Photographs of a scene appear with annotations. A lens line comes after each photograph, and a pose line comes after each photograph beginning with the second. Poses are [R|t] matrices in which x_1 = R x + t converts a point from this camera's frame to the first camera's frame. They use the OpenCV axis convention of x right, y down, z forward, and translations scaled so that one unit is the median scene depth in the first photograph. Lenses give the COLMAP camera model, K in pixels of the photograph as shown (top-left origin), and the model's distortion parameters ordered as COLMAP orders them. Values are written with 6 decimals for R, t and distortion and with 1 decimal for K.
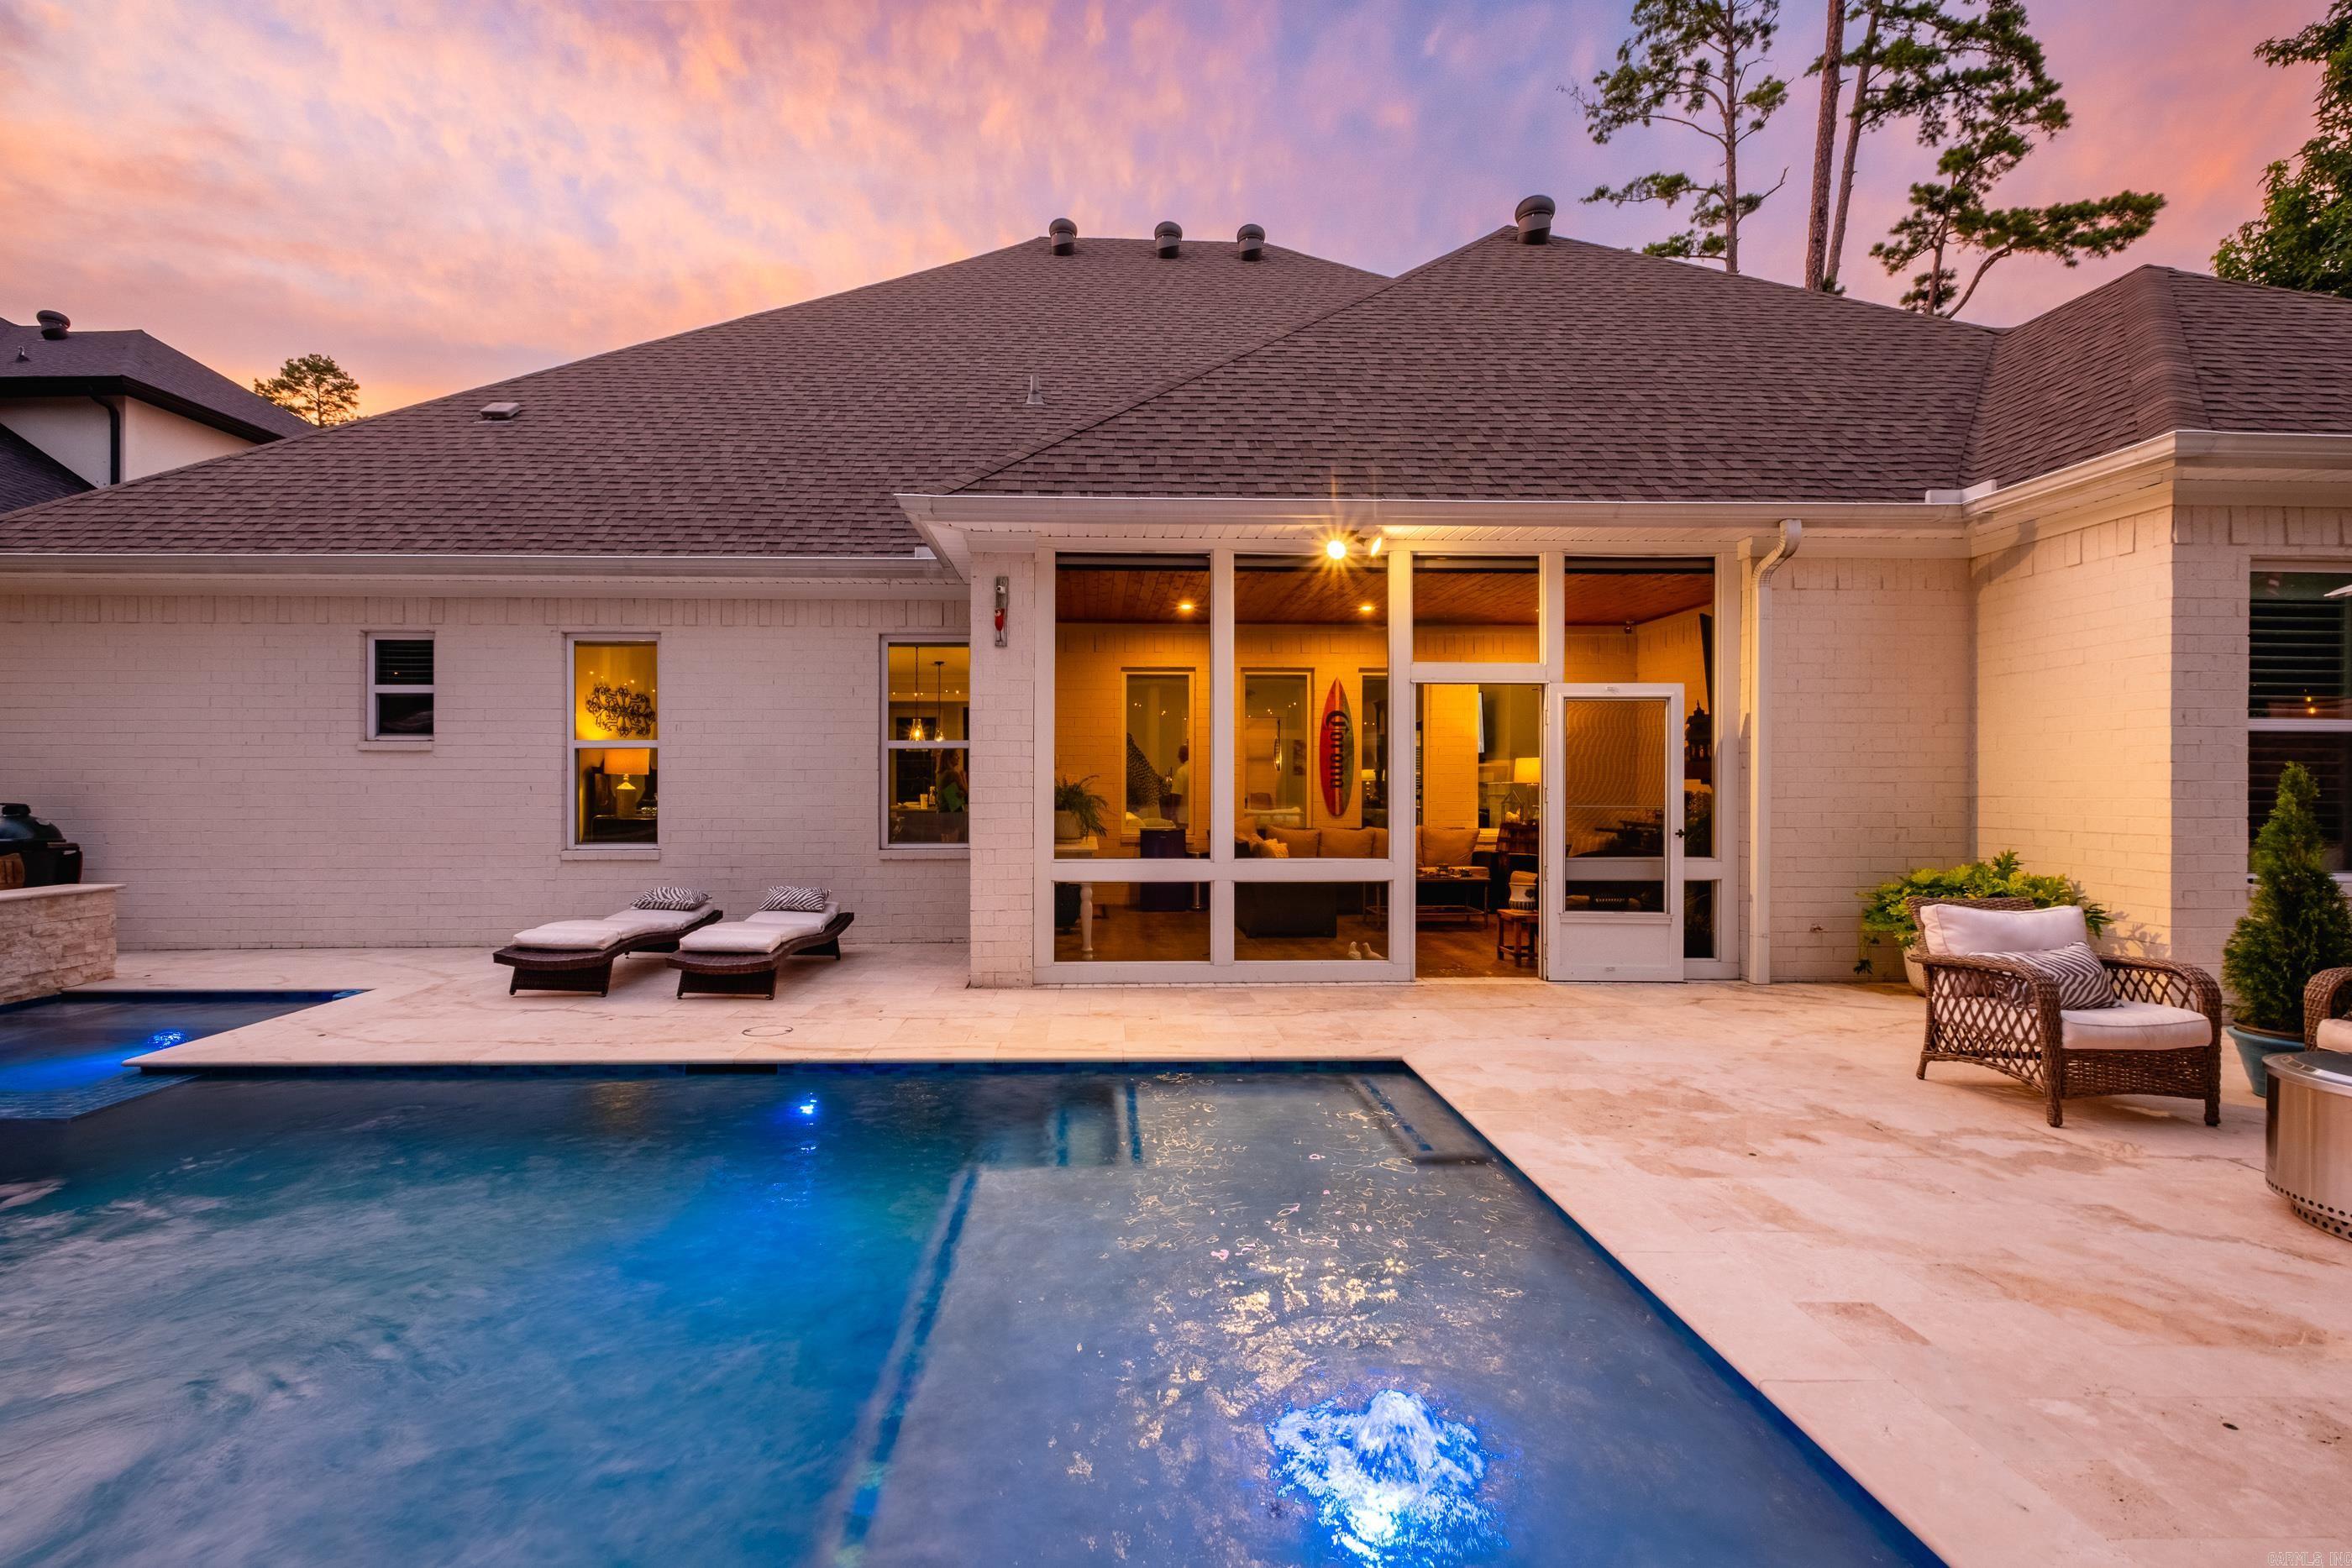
lens RADIAL K [[1027.6, 0, 1131.5], [0, 1027.6, 784.5], [0, 0, 1]] dist [-0.002231, -0.001222]
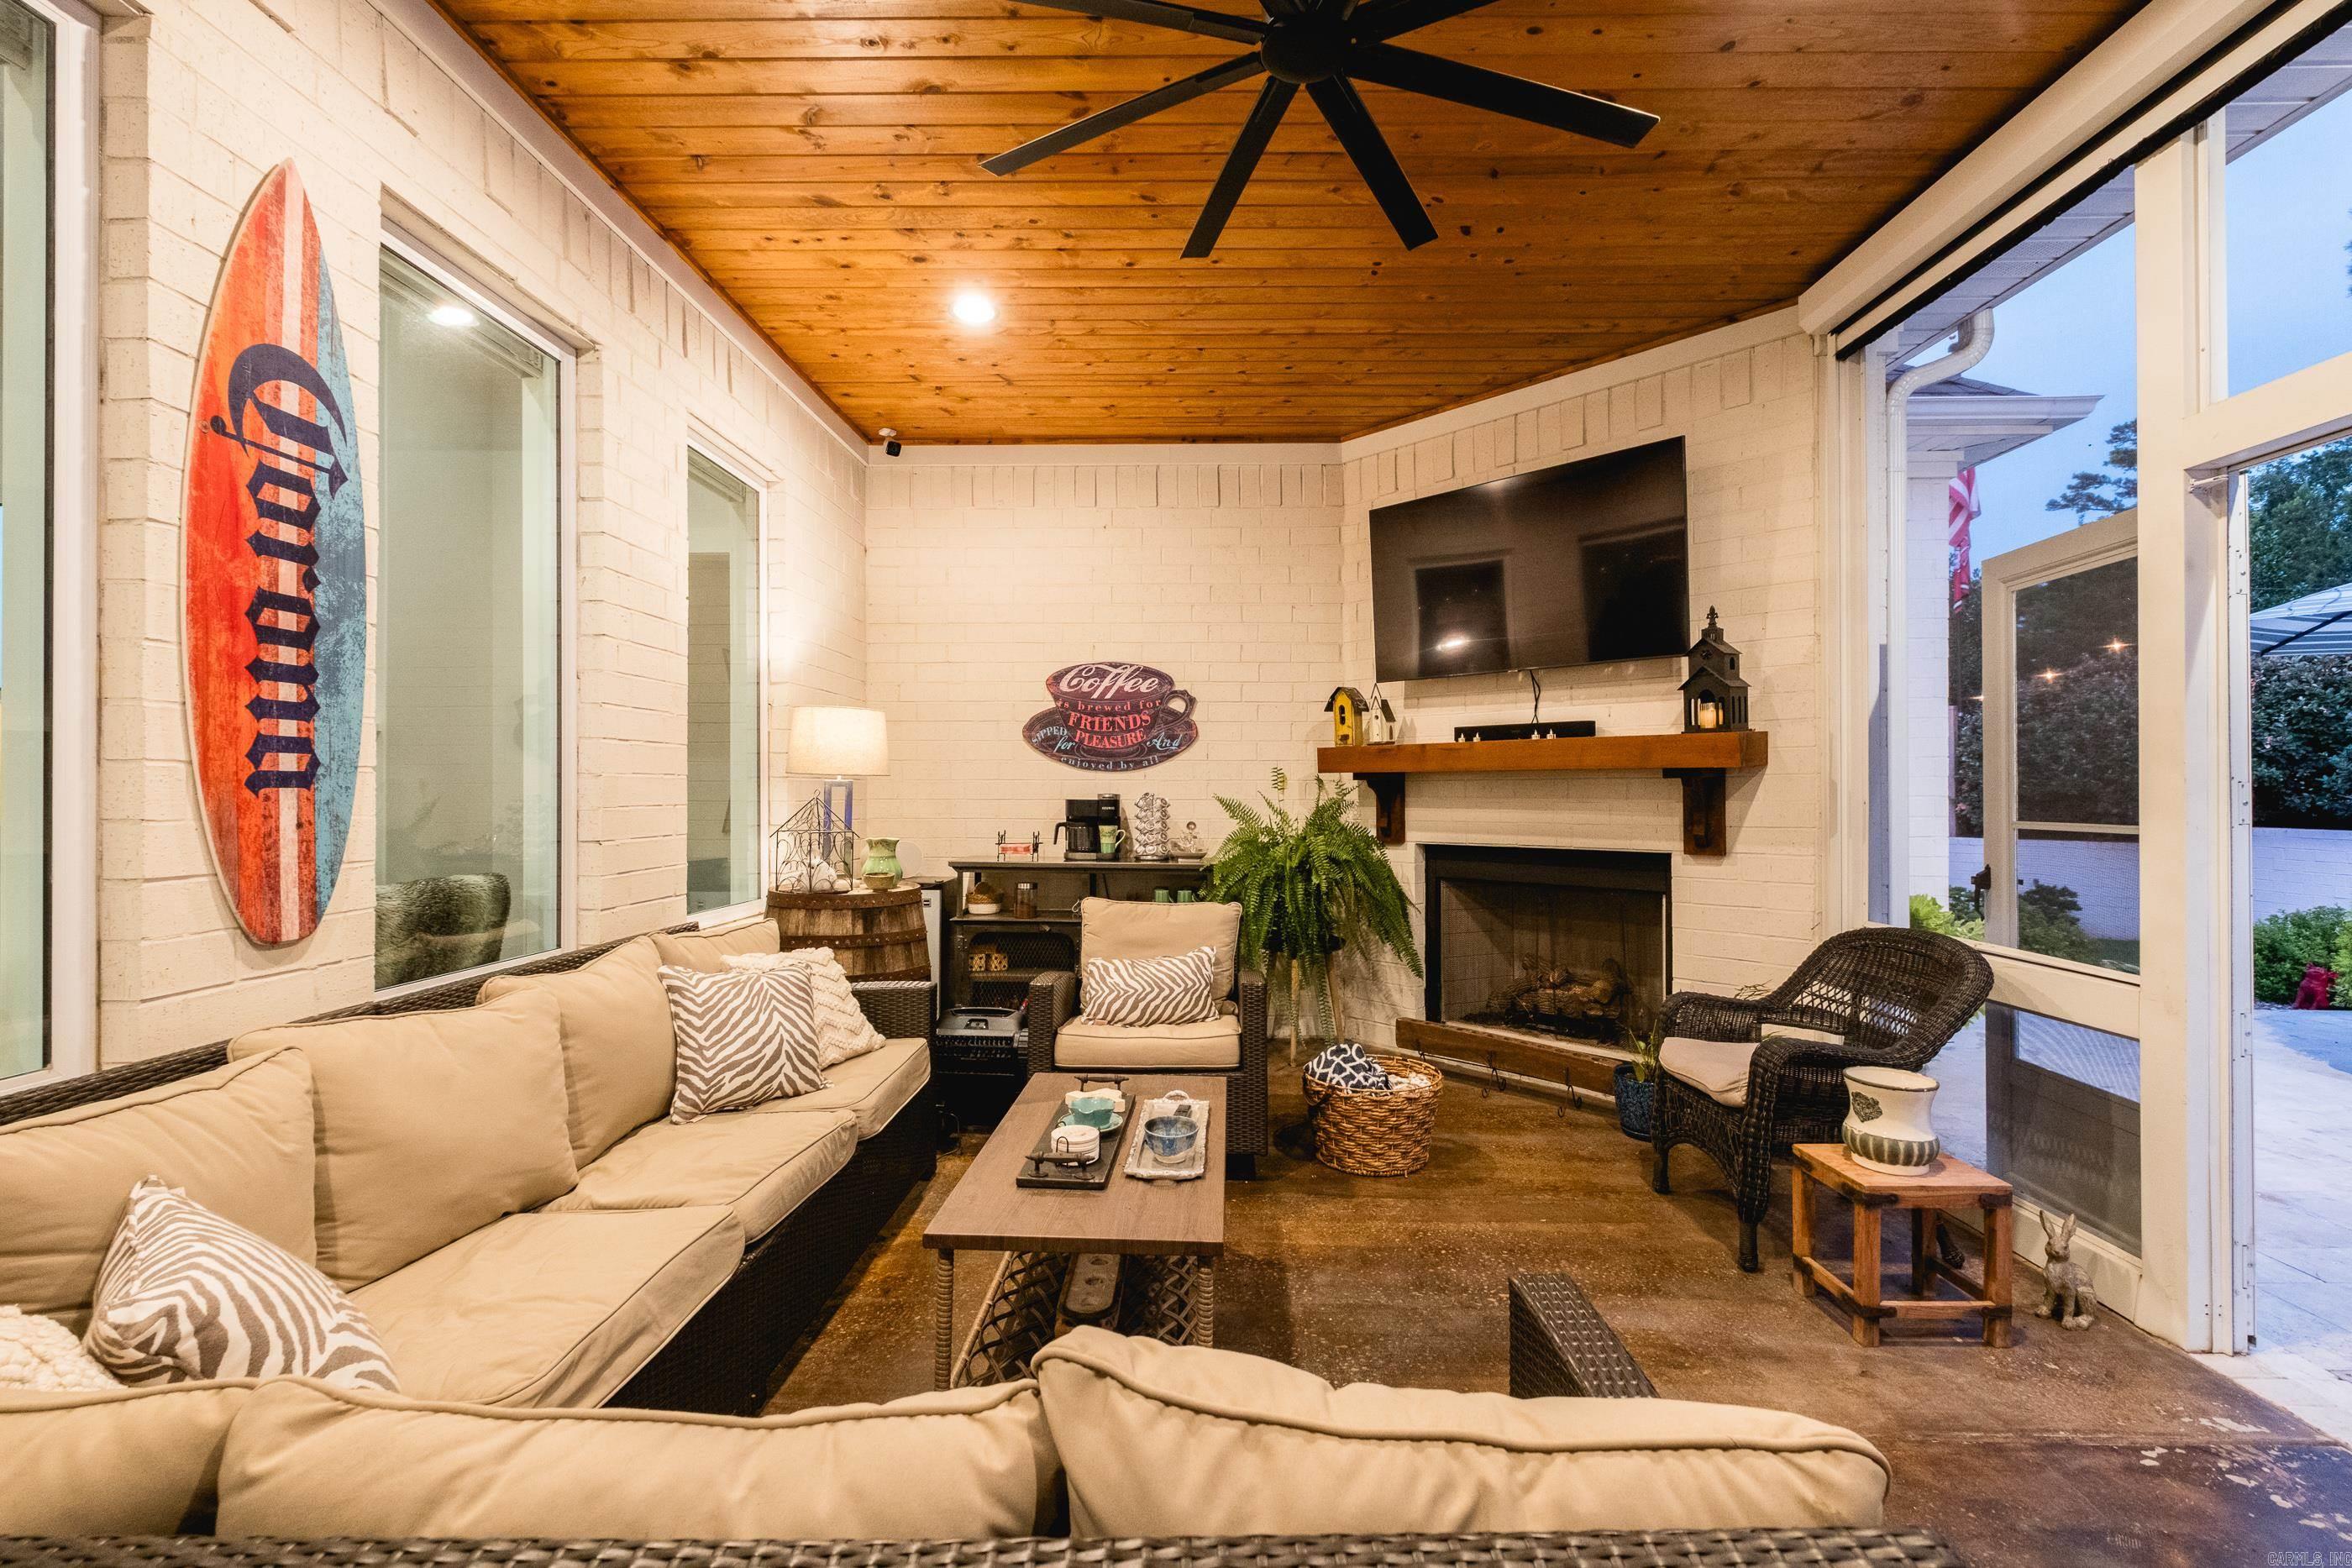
lens RADIAL K [[1022.5, 0, 1185.3], [0, 1022.5, 788.5], [0, 0, 1]] dist [0.011385, -0.008393]
pose [[0.043146, 0.001325, 0.999068, 0.049327], [0.001789, 0.999997, -0.001403, 0.005840], [-0.999067, 0.001848, 0.043143, 1.318889]]
